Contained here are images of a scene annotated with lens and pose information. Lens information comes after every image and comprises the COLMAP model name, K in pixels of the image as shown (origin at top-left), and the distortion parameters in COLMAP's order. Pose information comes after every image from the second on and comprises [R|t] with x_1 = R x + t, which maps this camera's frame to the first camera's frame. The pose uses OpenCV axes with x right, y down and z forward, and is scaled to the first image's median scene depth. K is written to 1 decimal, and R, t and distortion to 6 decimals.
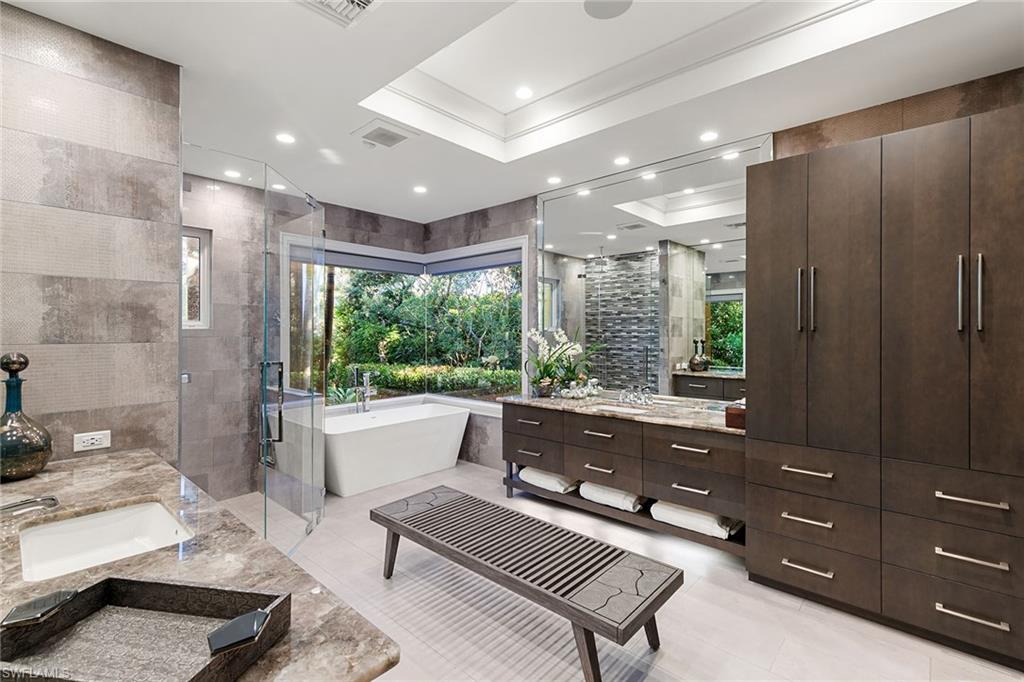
lens RADIAL K [[453.3, 0, 514.8], [0, 453.3, 332.4], [0, 0, 1]] dist [0.010407, -0.002792]
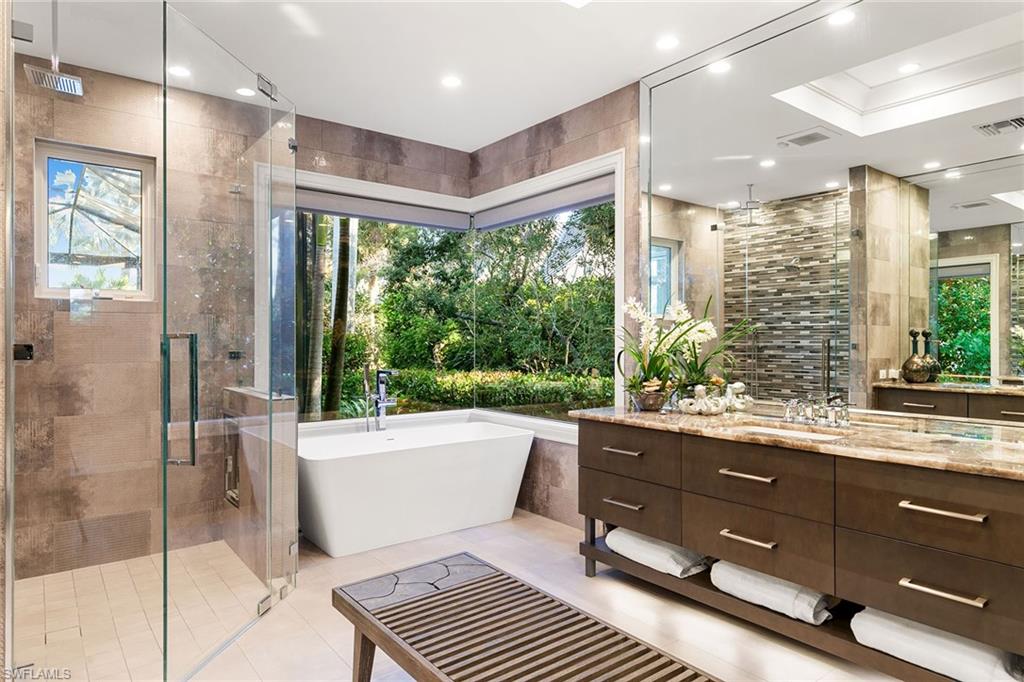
lens RADIAL K [[609.2, 0, 513.8], [0, 609.2, 339.4], [0, 0, 1]] dist [0.006278, -0.004631]
pose [[0.983991, 0.000750, -0.178216, 0.031645], [-0.000399, 0.999998, 0.002005, 0.046019], [0.178217, -0.001901, 0.983989, 0.179941]]
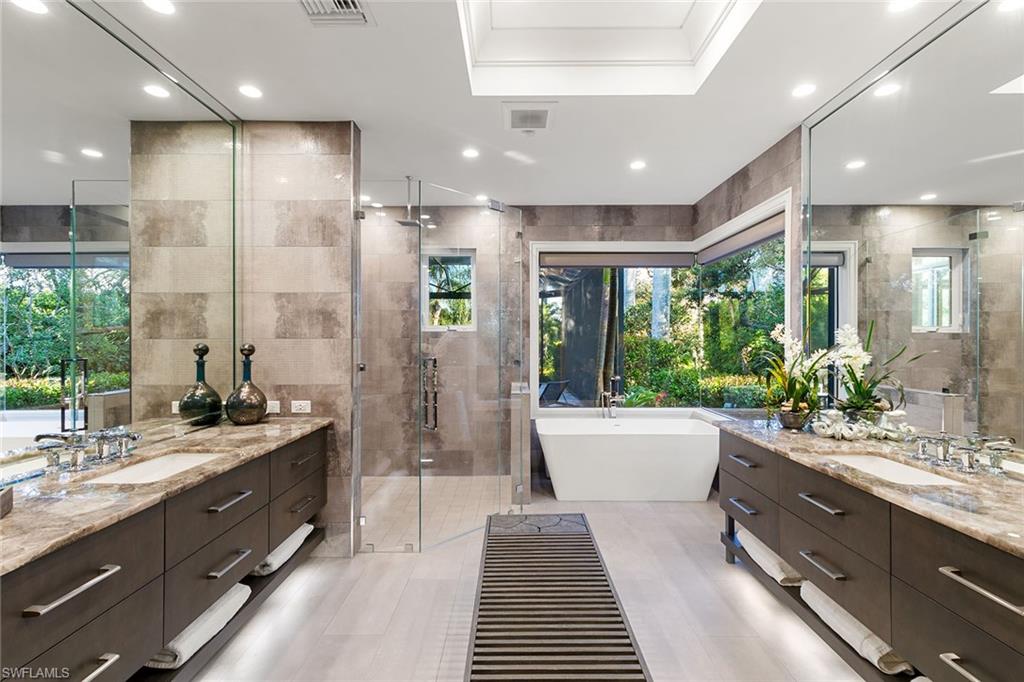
lens RADIAL K [[453.3, 0, 516.3], [0, 453.3, 341.7], [0, 0, 1]] dist [0.010407, -0.002792]
pose [[0.675136, 0.004430, -0.737680, 0.279407], [0.000343, 0.999980, 0.006319, 0.012261], [0.737693, -0.004520, 0.675121, 0.262728]]
